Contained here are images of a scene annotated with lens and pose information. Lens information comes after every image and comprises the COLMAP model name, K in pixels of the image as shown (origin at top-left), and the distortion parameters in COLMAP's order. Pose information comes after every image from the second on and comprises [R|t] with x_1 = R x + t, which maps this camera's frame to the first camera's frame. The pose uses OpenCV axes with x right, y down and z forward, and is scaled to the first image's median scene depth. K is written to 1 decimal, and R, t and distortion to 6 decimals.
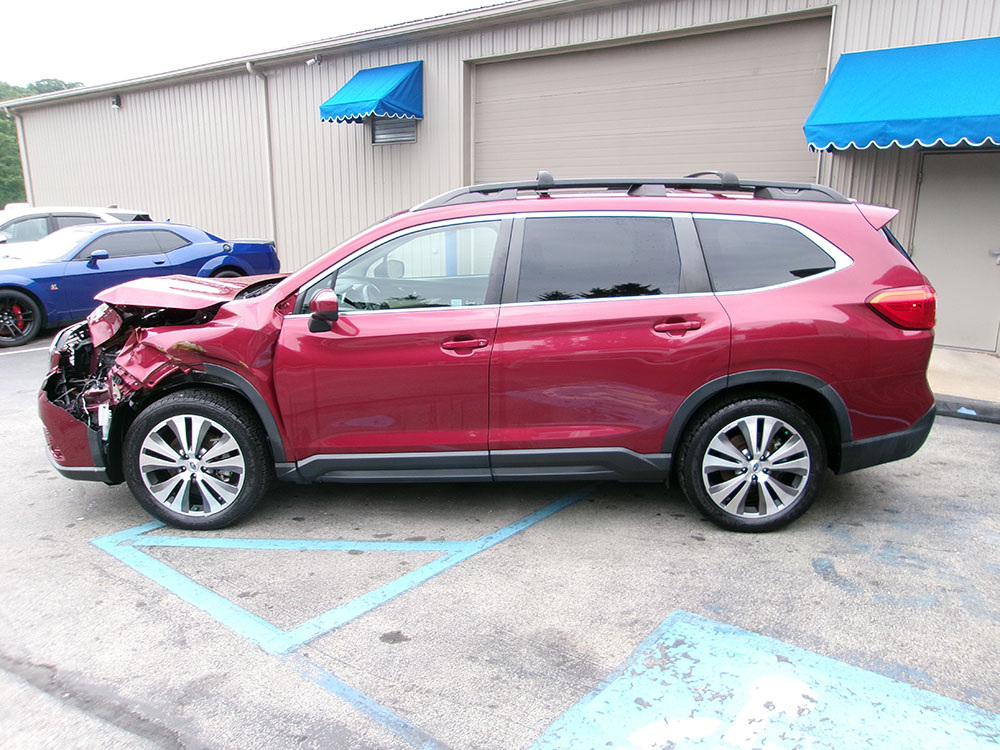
lens RADIAL K [[770.9, 0, 506.8], [0, 770.9, 374.5], [0, 0, 1]] dist [-0.015915, 0.040449]
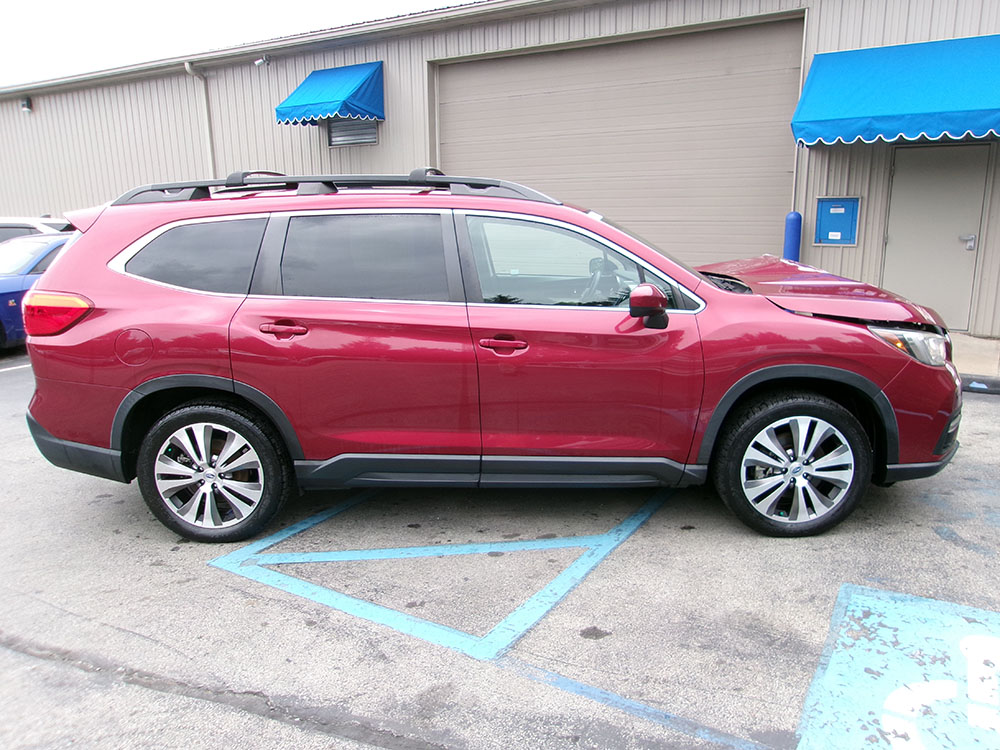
lens RADIAL K [[770.9, 0, 507.0], [0, 770.9, 374.0], [0, 0, 1]] dist [-0.015915, 0.040449]
pose [[0.991542, -0.047041, 0.120958, -0.164712], [0.047571, 0.998867, -0.001495, 0.002109], [-0.120751, 0.007236, 0.992656, 0.012108]]
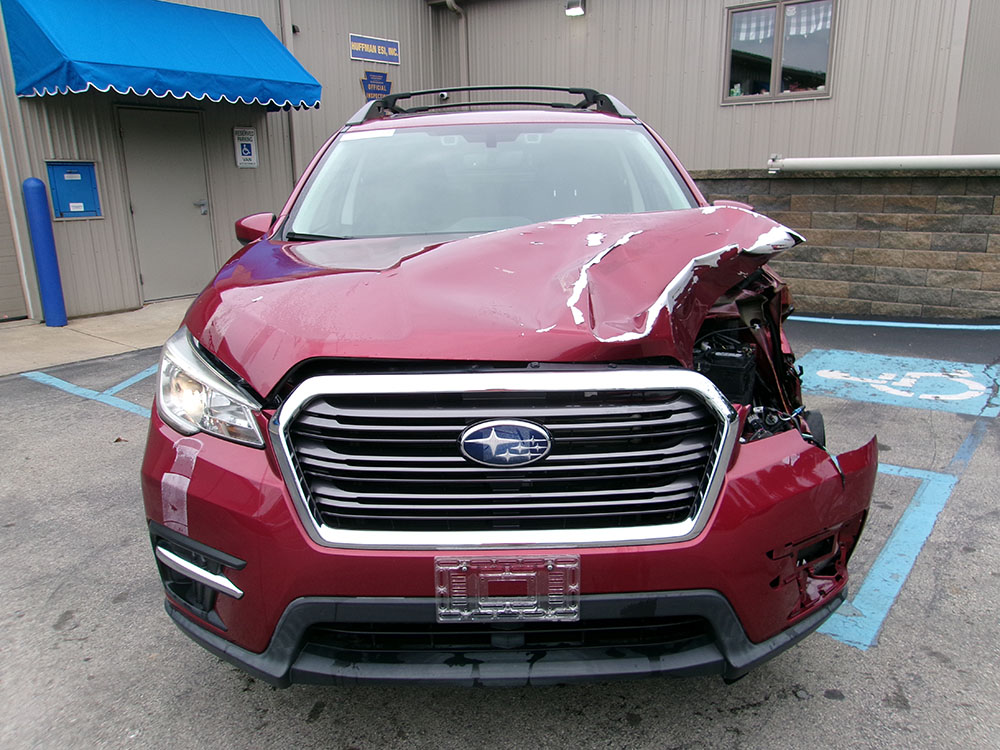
lens RADIAL K [[770.9, 0, 502.4], [0, 770.9, 378.1], [0, 0, 1]] dist [-0.015915, 0.040449]
pose [[-0.026613, -0.256356, 0.966216, -0.614643], [0.247544, 0.934764, 0.254829, -0.114704], [-0.968511, 0.245963, 0.038582, 0.701137]]
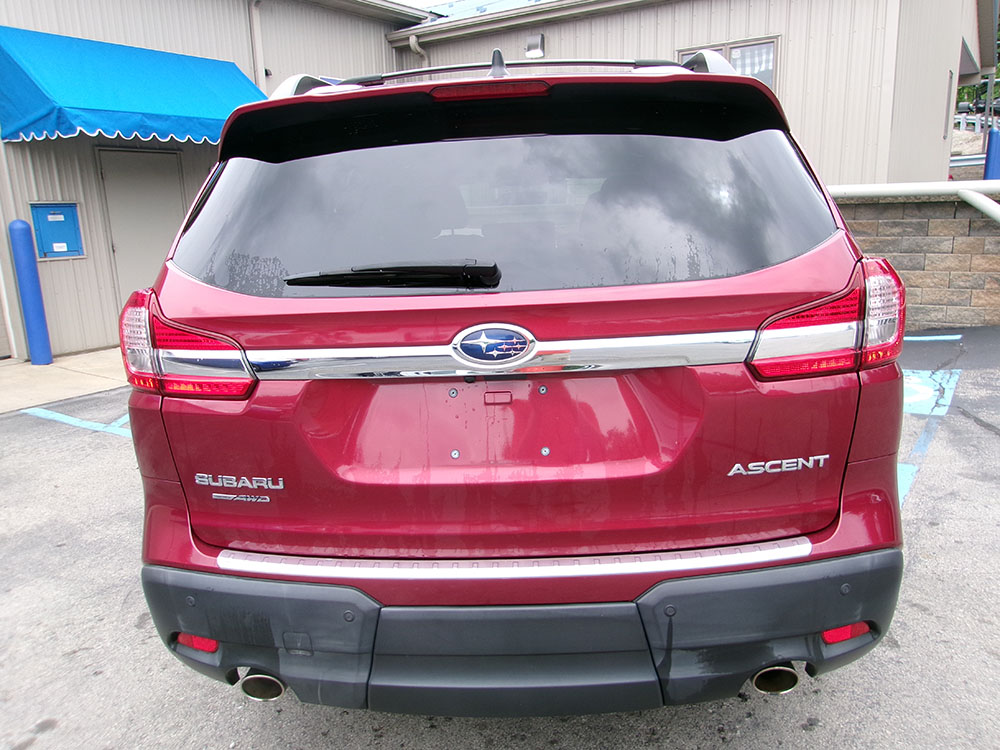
lens RADIAL K [[770.9, 0, 502.3], [0, 770.9, 378.5], [0, 0, 1]] dist [-0.015915, 0.040449]
pose [[-0.094196, -0.216987, 0.971619, -0.666004], [0.263616, 0.935686, 0.234519, -0.128646], [-0.960018, 0.278225, -0.030937, 0.745209]]
